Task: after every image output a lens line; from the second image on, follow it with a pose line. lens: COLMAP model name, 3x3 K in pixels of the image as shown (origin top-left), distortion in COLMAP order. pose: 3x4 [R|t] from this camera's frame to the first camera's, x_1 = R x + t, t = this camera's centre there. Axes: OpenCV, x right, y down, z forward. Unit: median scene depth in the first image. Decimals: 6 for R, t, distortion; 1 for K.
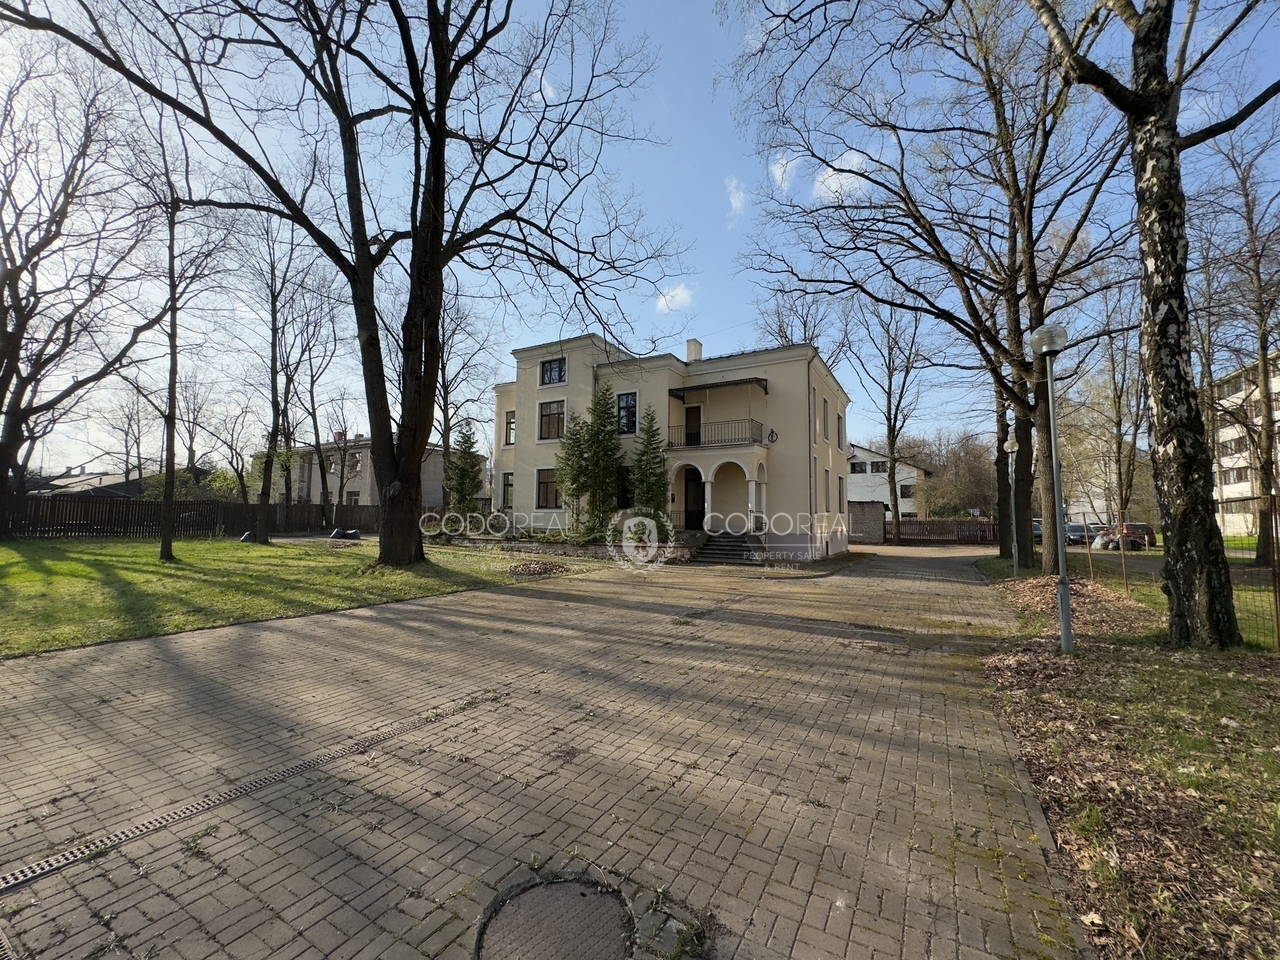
lens RADIAL K [[510.6, 0, 640.0], [0, 510.6, 480.0], [0, 0, 1]] dist [0.000562, -0.000064]
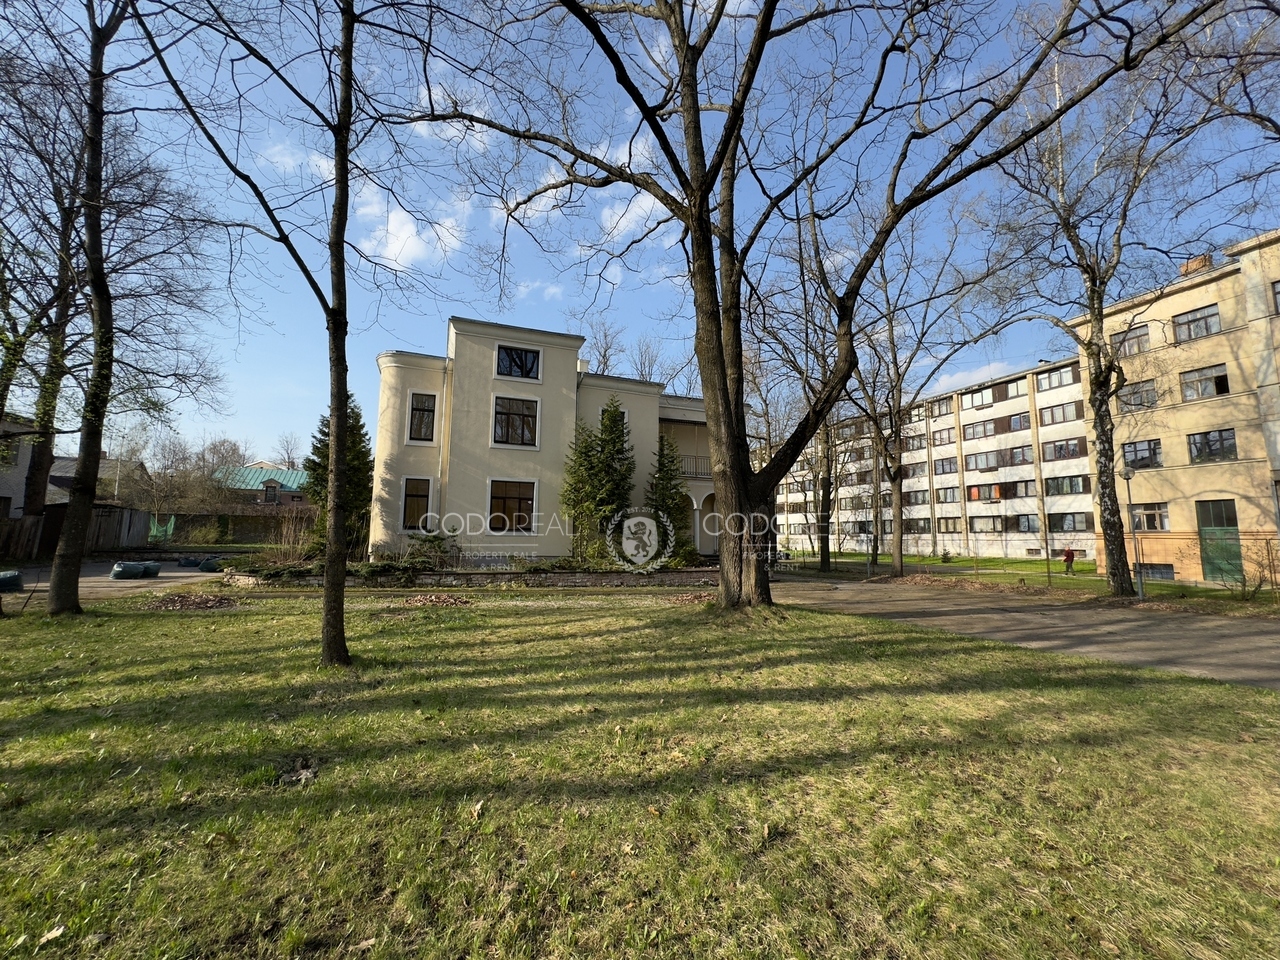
lens RADIAL K [[508.7, 0, 640.0], [0, 508.7, 480.0], [0, 0, 1]] dist [0.001504, 0.000158]
pose [[0.626000, 0.089740, 0.774642, -0.664339], [-0.064672, 0.995909, -0.063111, 0.013812], [-0.777137, -0.010590, 0.629243, 0.334853]]
